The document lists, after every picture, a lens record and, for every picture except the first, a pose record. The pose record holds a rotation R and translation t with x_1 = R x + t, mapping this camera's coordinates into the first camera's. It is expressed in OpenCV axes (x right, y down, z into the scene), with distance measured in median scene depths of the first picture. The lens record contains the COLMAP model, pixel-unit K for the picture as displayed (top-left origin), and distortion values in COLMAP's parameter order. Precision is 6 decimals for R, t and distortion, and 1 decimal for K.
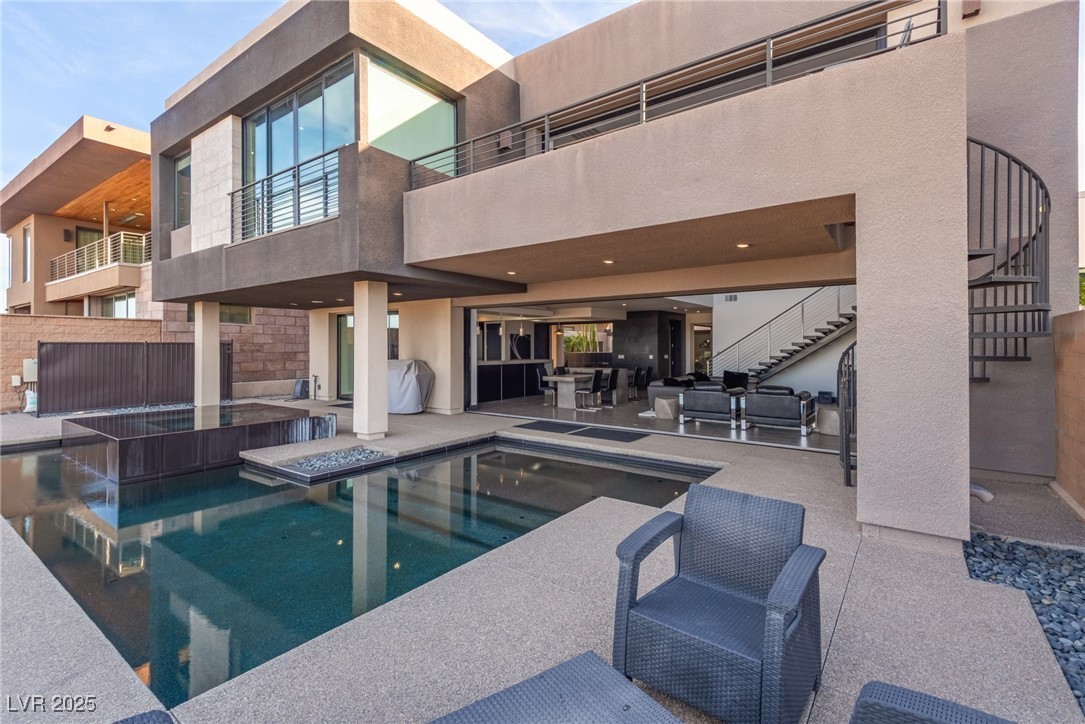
lens RADIAL K [[500.7, 0, 539.4], [0, 500.7, 352.6], [0, 0, 1]] dist [0.005582, 0.000532]
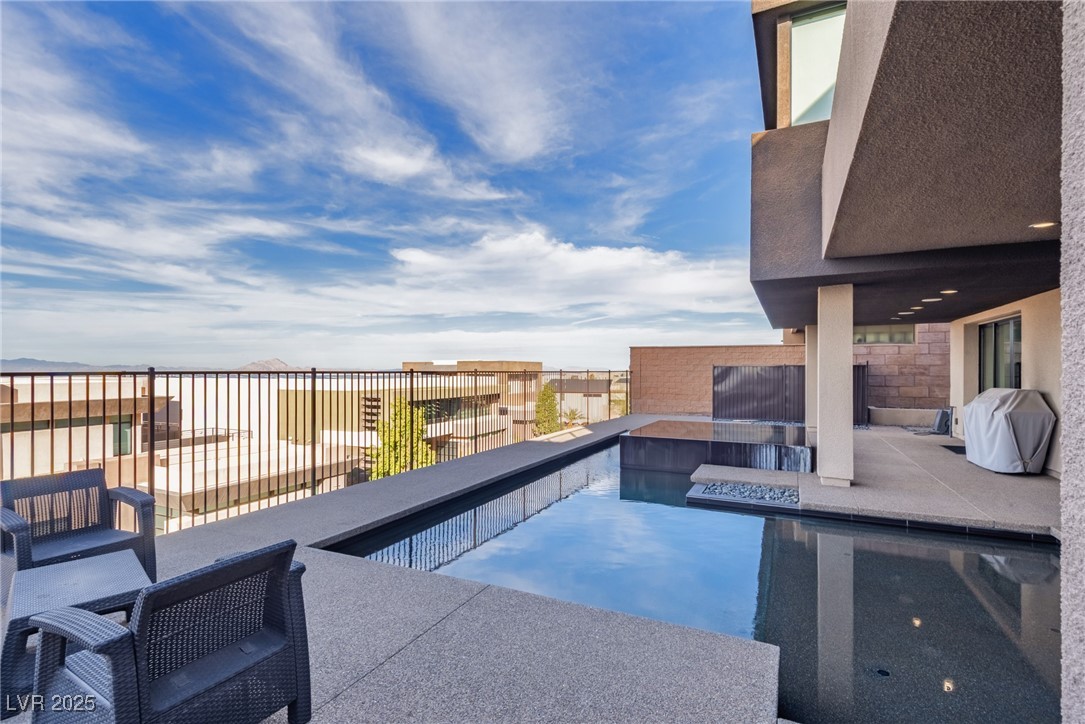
lens RADIAL K [[500.7, 0, 540.5], [0, 500.7, 367.9], [0, 0, 1]] dist [0.005582, 0.000532]
pose [[0.162343, -0.002767, -0.986730, 0.218477], [-0.013825, 0.999892, -0.005079, -0.000673], [0.986637, 0.014466, 0.162287, 0.244083]]
